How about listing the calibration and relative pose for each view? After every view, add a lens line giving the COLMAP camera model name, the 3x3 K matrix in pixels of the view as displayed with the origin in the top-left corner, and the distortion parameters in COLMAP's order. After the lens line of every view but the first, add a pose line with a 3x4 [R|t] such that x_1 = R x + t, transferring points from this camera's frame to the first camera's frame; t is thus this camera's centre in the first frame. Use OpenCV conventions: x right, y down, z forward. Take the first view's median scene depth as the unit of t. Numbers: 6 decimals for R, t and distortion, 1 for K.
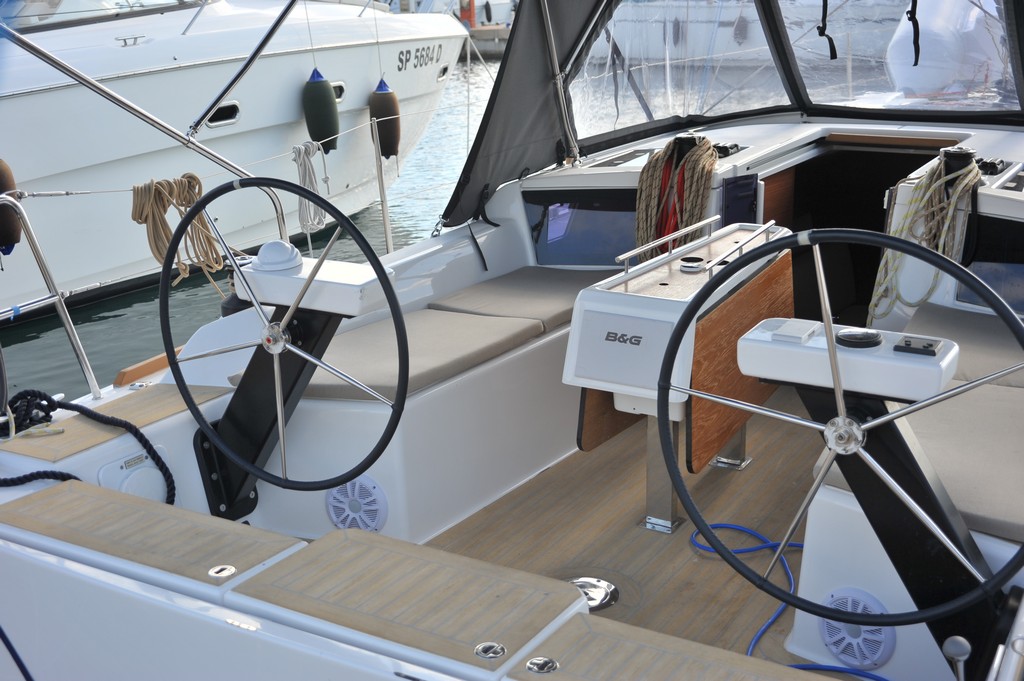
lens RADIAL K [[1377.3, 0, 512.0], [0, 1377.3, 340.5], [0, 0, 1]] dist [-0.031825, -0.042992]
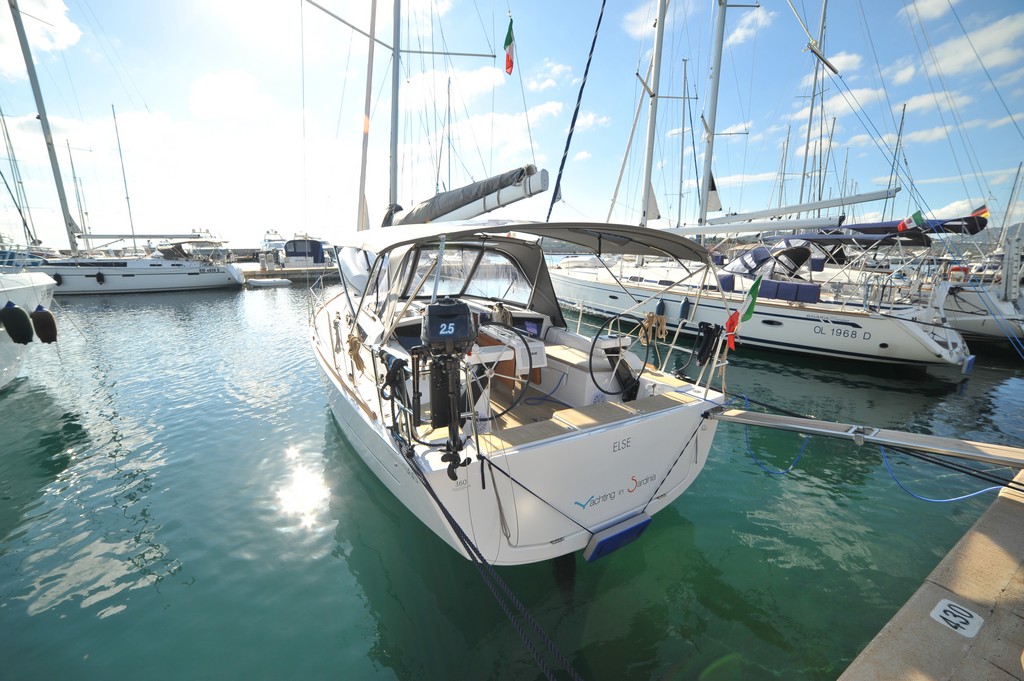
lens RADIAL K [[418.5, 0, 508.0], [0, 418.5, 340.5], [0, 0, 1]] dist [-0.107767, 0.035765]
pose [[0.445707, -0.147180, 0.882997, -0.994227], [0.199386, 0.977935, 0.062361, -0.126319], [-0.872691, 0.148263, 0.465218, 0.503485]]
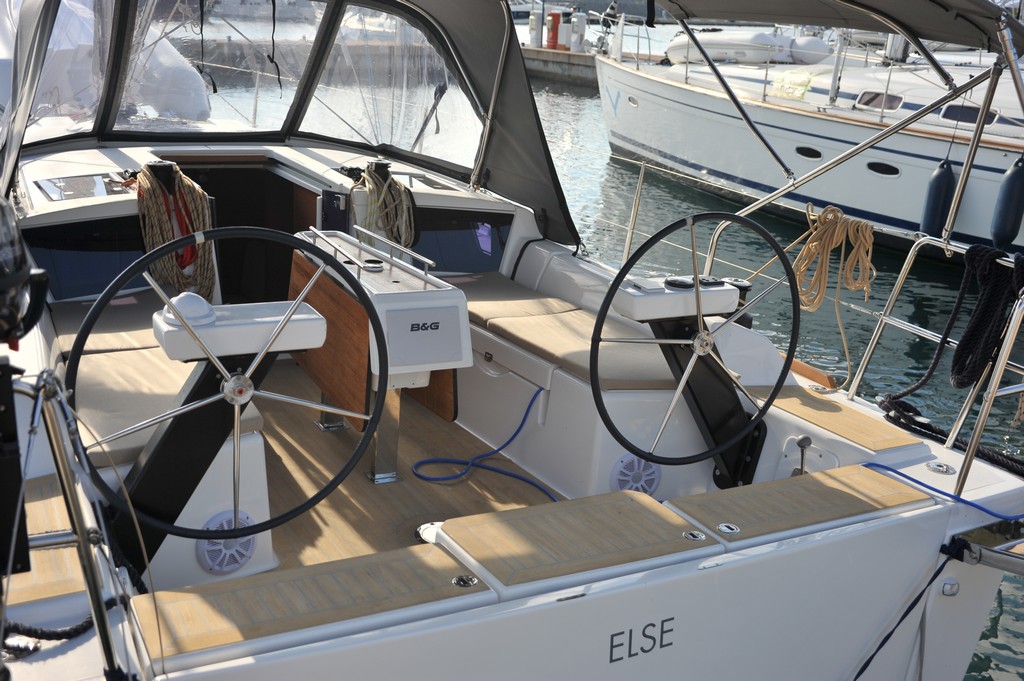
lens RADIAL K [[1151.9, 0, 512.0], [0, 1151.9, 340.5], [0, 0, 1]] dist [-0.004160, -0.002025]
pose [[0.471975, -0.190250, 0.860840, -0.790739], [0.166414, 0.978110, 0.124927, -0.107485], [-0.865764, 0.084293, 0.493303, 0.412204]]
